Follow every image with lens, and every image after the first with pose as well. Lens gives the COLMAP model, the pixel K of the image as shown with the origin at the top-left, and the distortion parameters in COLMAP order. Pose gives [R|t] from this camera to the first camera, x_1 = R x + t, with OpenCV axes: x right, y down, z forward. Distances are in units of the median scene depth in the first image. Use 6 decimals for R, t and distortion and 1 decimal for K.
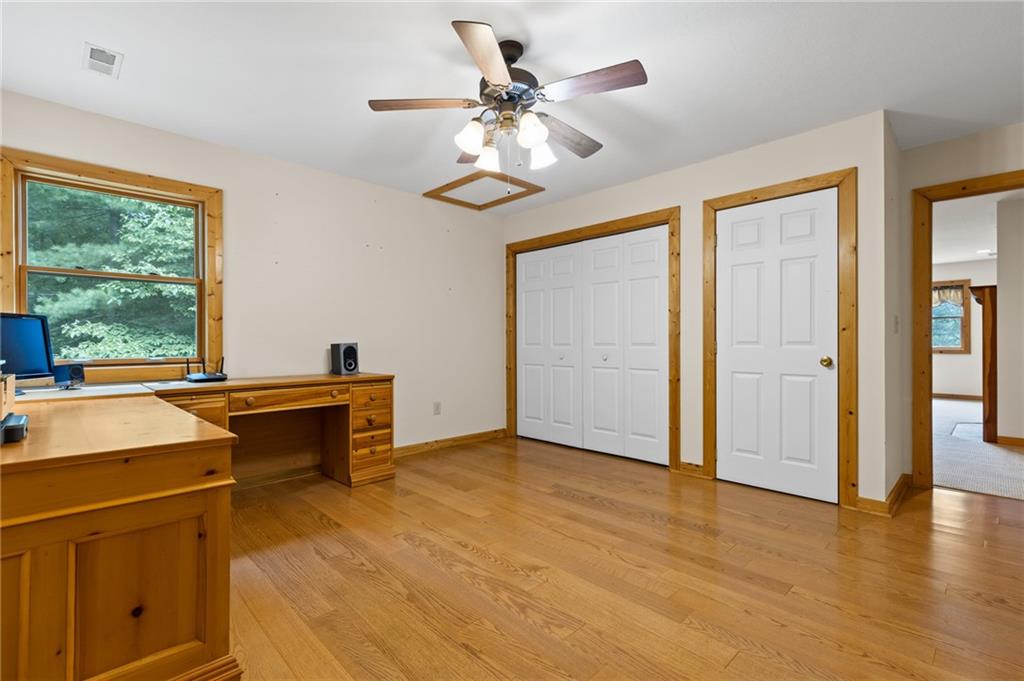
lens RADIAL K [[468.2, 0, 509.0], [0, 468.2, 342.0], [0, 0, 1]] dist [0.009401, -0.000293]
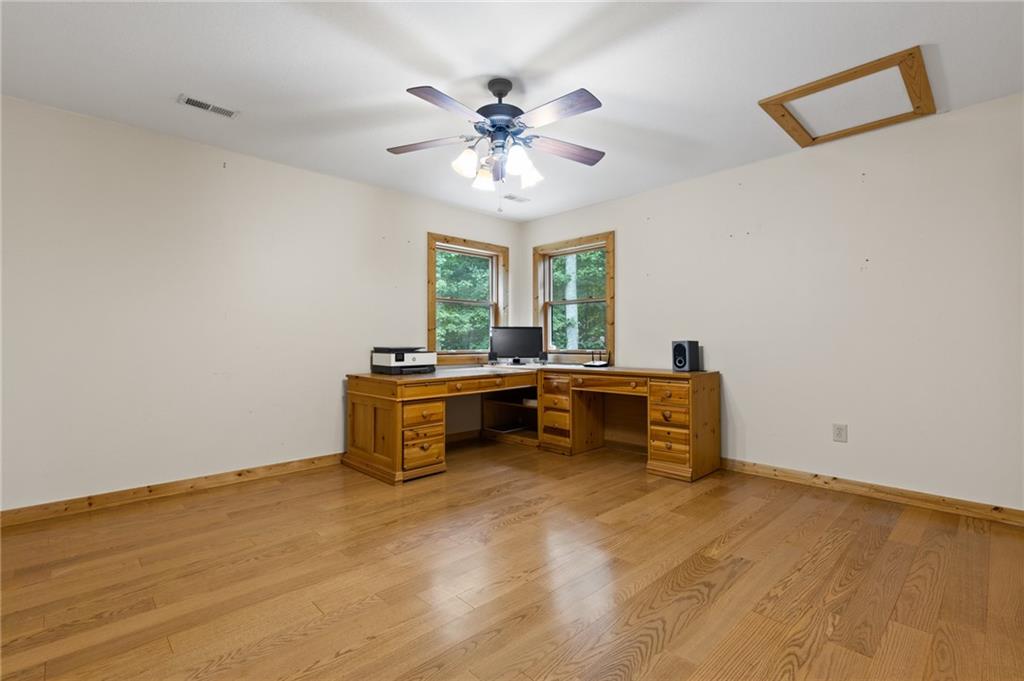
lens RADIAL K [[468.2, 0, 508.9], [0, 468.2, 339.6], [0, 0, 1]] dist [0.009401, -0.000293]
pose [[-0.006280, -0.001124, -0.999980, 0.771287], [0.002075, 0.999997, -0.001137, -0.000409], [0.999978, -0.002083, -0.006278, 0.693935]]
